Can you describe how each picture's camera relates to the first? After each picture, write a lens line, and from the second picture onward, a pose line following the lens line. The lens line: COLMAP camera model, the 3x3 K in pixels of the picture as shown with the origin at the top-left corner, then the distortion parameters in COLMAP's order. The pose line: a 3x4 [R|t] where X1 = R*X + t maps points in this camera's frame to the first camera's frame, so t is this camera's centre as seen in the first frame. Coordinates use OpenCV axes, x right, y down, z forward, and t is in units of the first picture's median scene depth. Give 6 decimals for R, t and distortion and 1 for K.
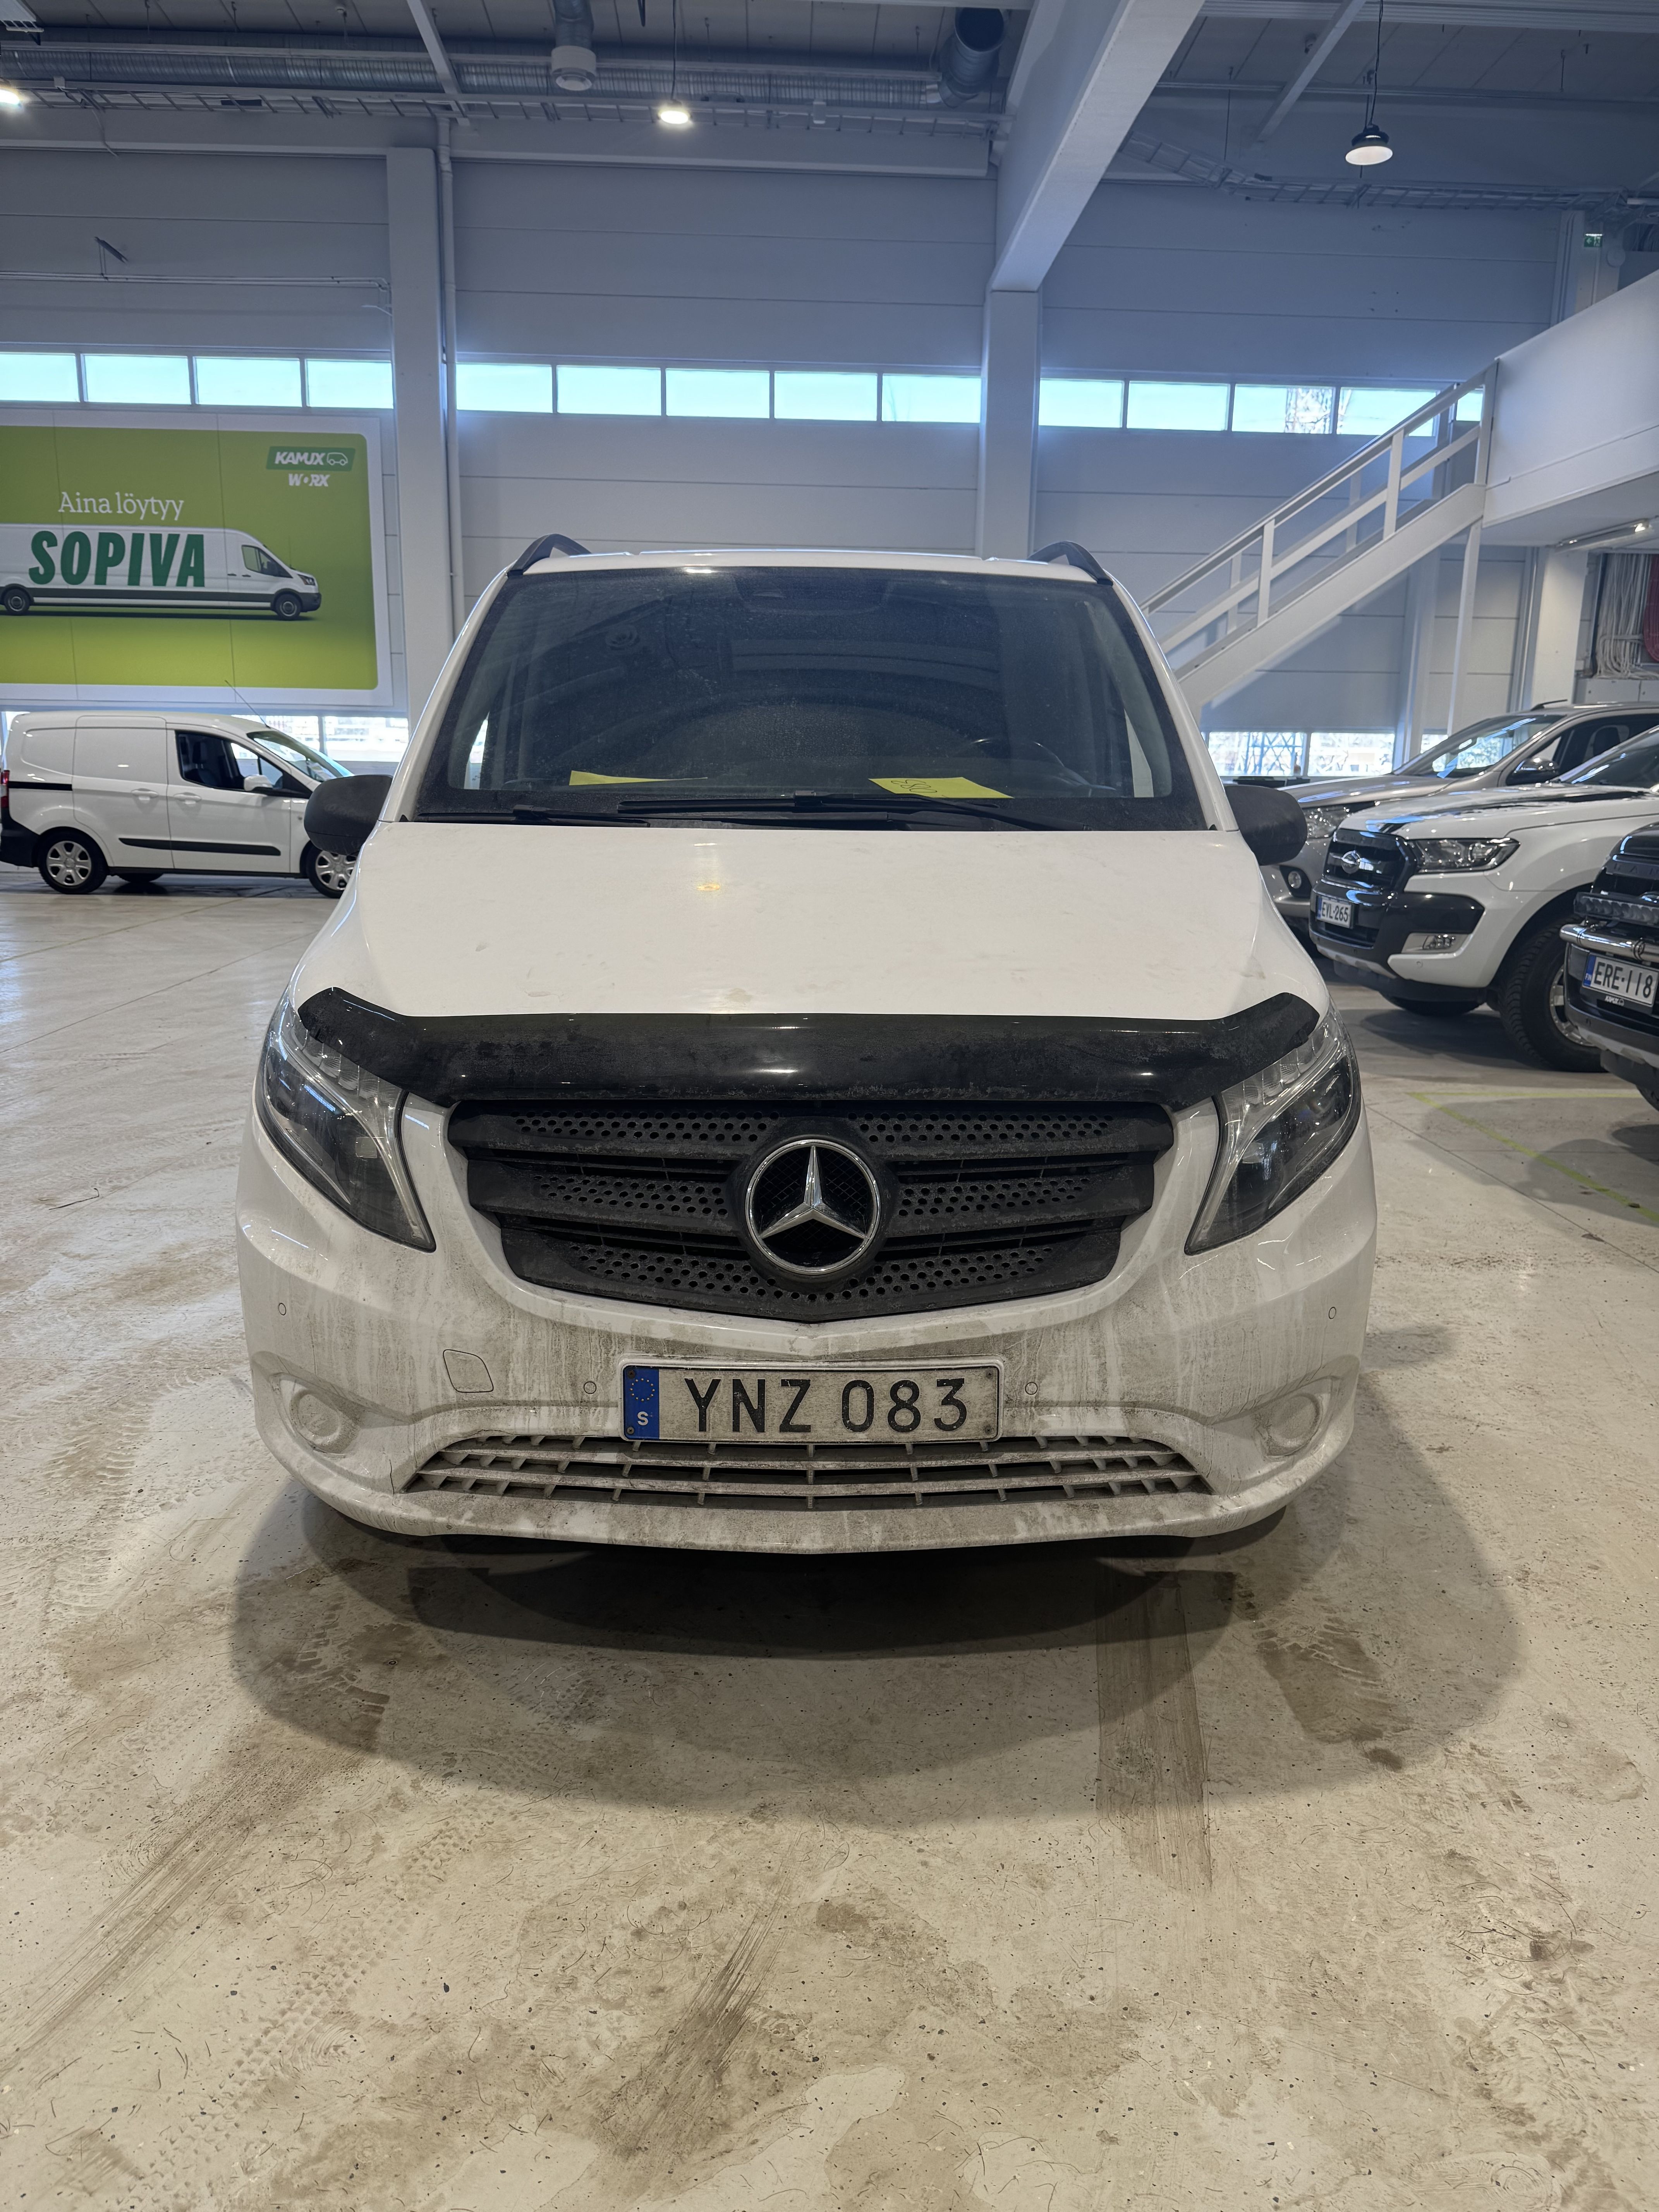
lens RADIAL K [[1542.1, 0, 829.5], [0, 1542.1, 1106.0], [0, 0, 1]] dist [0.024194, -0.042696]
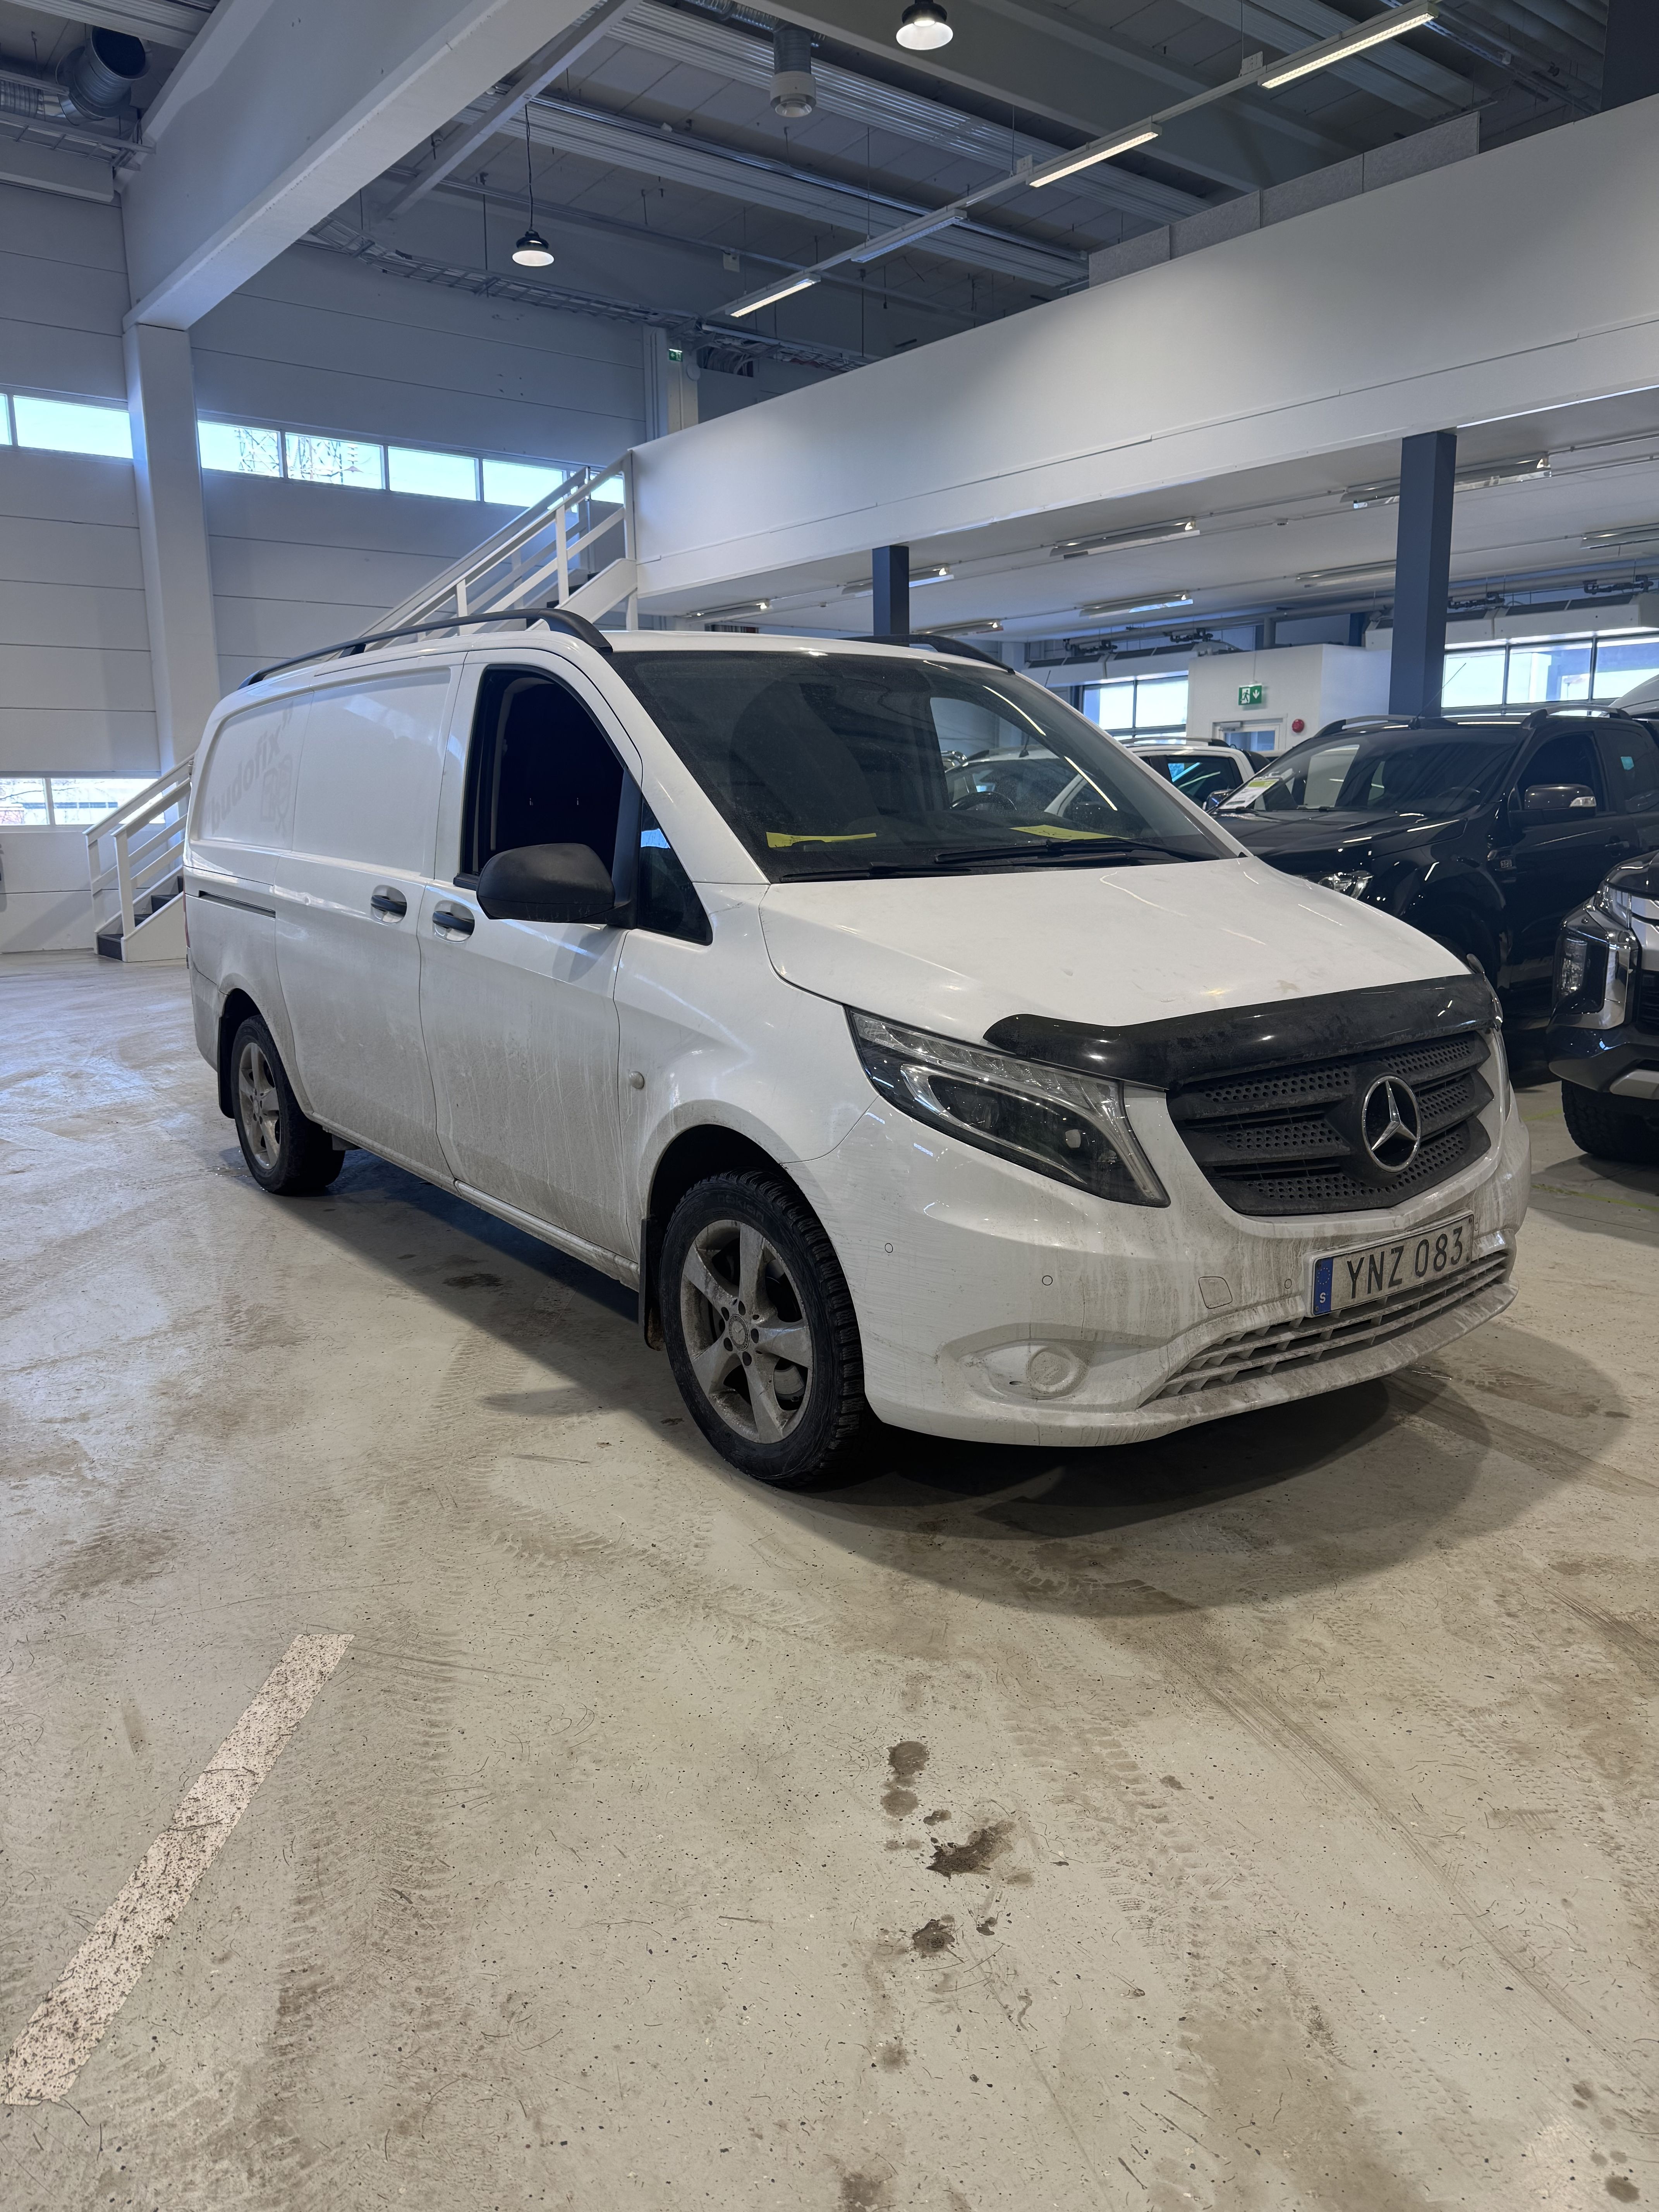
lens RADIAL K [[1531.6, 0, 829.5], [0, 1531.6, 1106.0], [0, 0, 1]] dist [-0.002414, -0.009000]
pose [[0.822303, -0.128165, 0.554429, -1.163768], [0.141931, 0.989708, 0.018281, -0.048574], [-0.551065, 0.063658, 0.832030, 0.105161]]
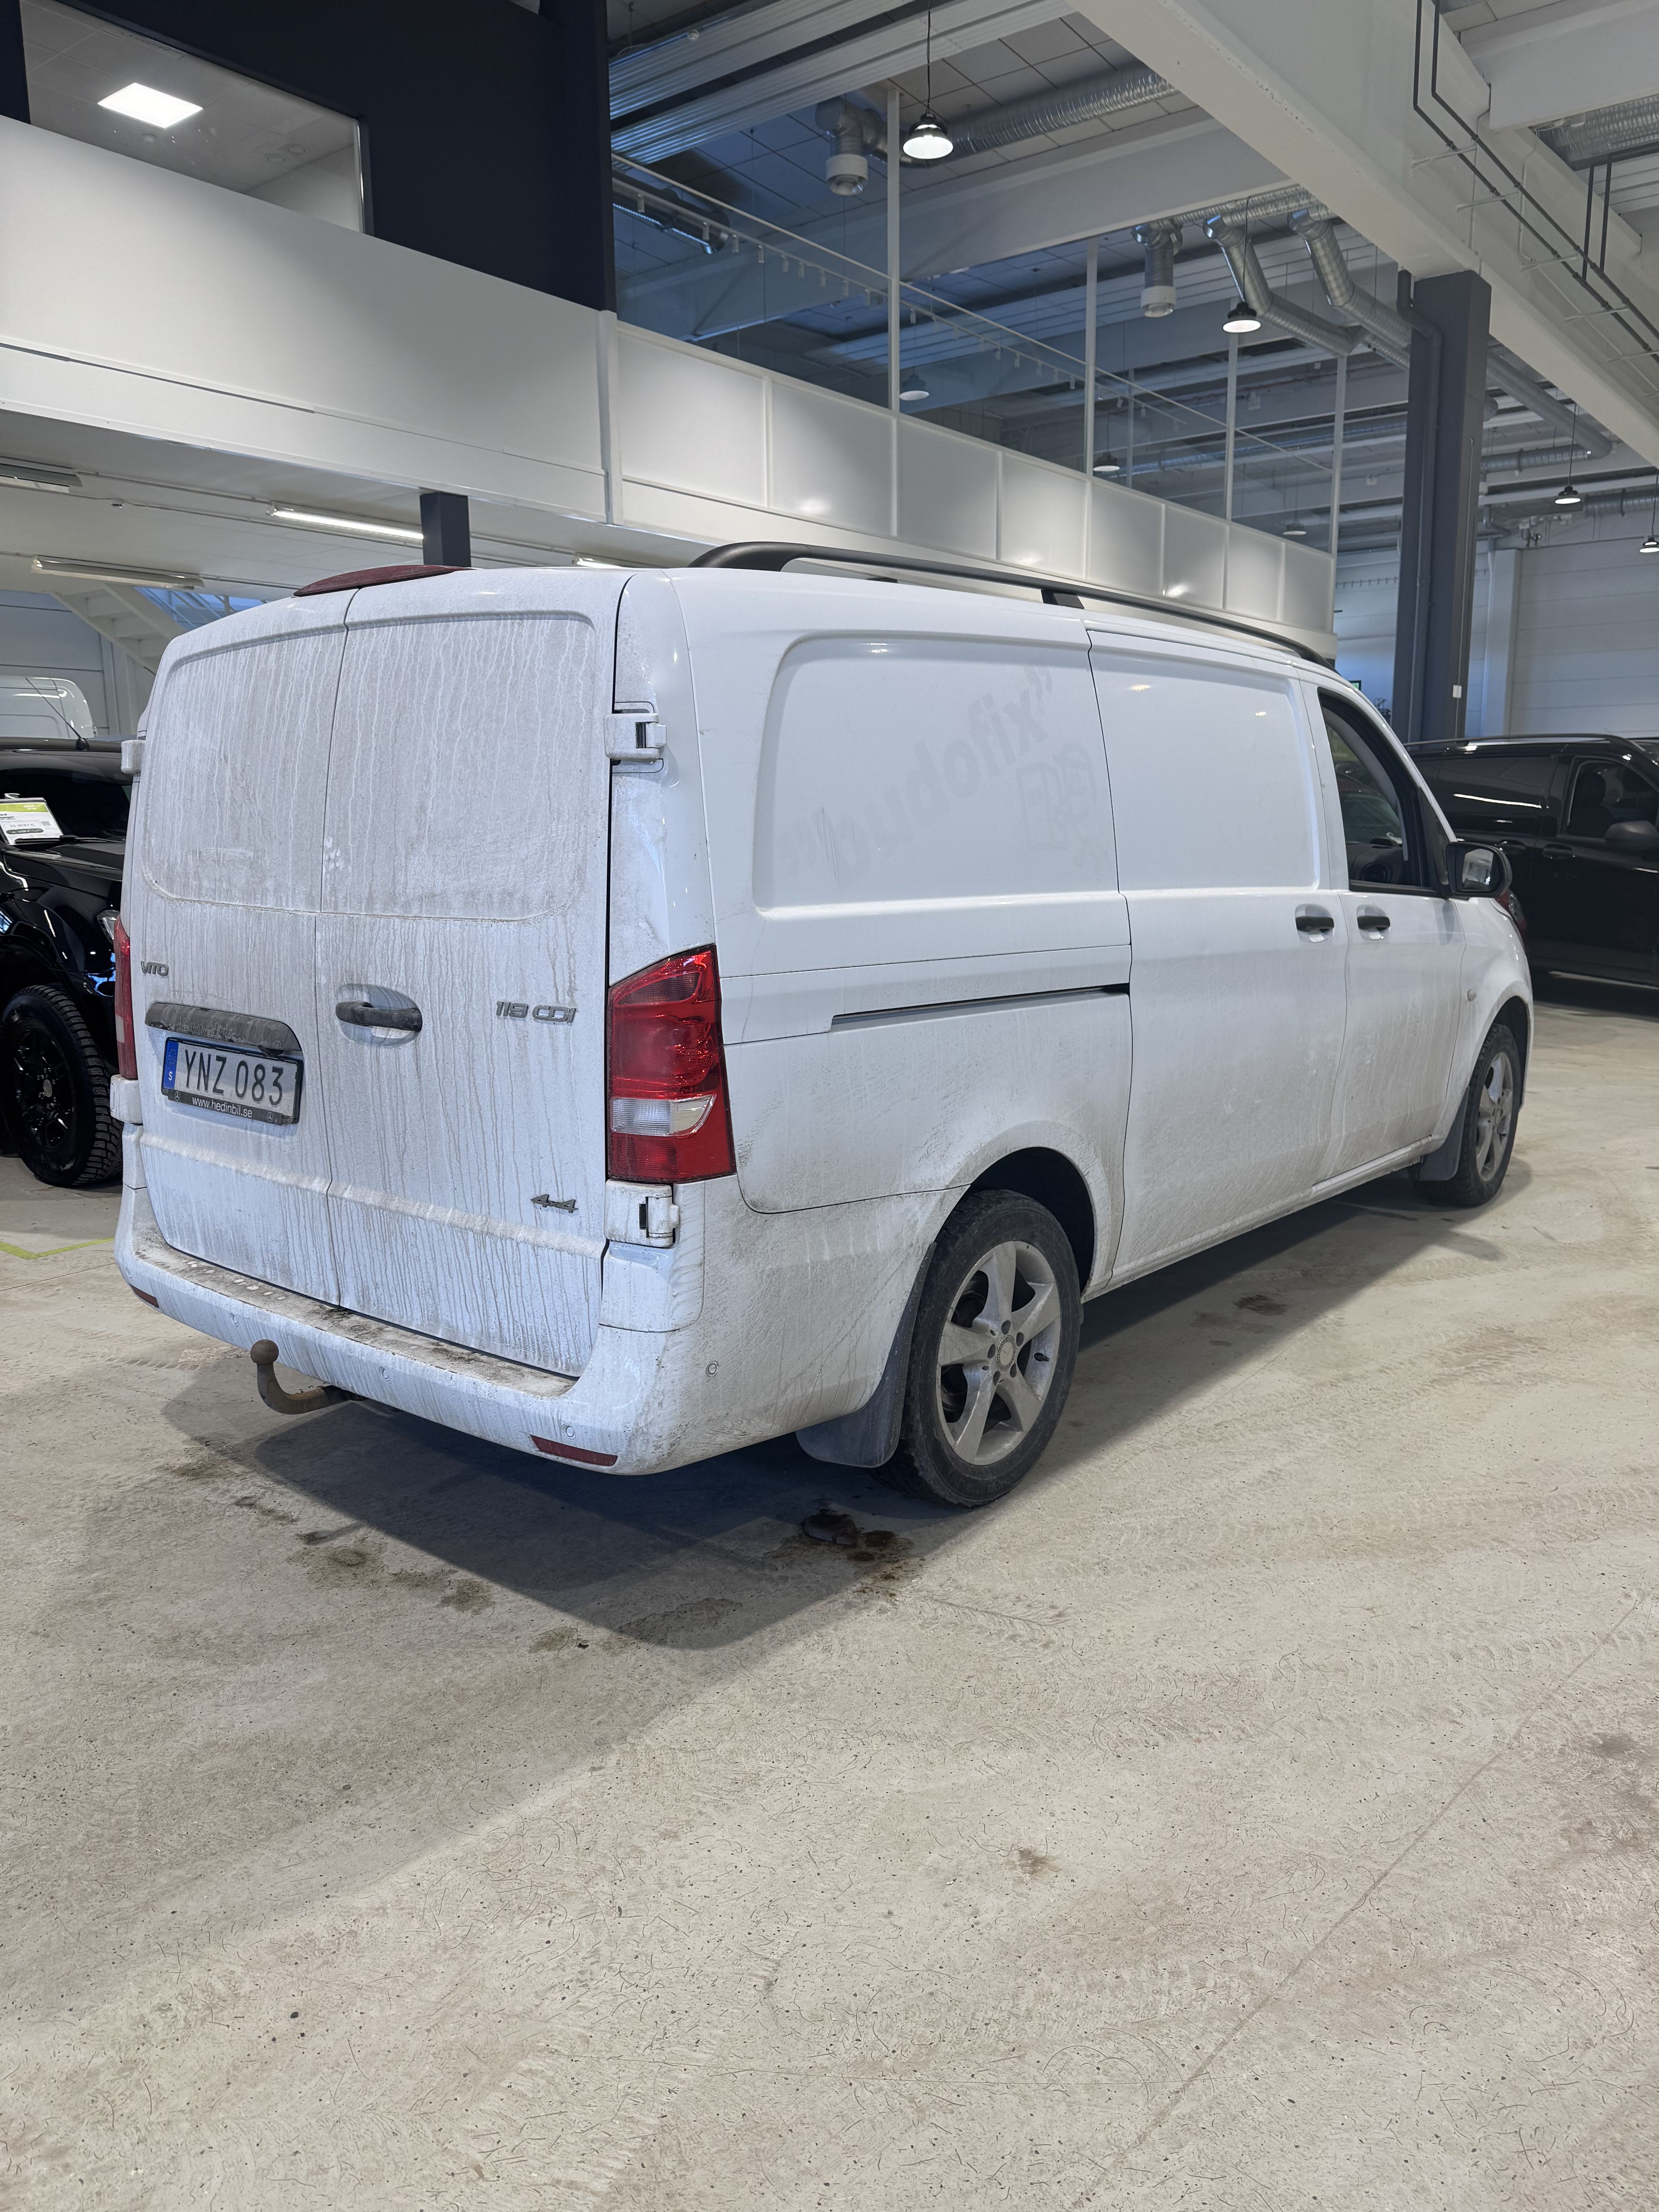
lens RADIAL K [[1573.8, 0, 829.5], [0, 1573.8, 1106.0], [0, 0, 1]] dist [0.195466, -0.440456]
pose [[-0.748539, -0.120965, 0.651963, -1.363671], [0.146806, 0.928588, 0.340842, -0.908900], [-0.646635, 0.350846, -0.677326, 3.886037]]
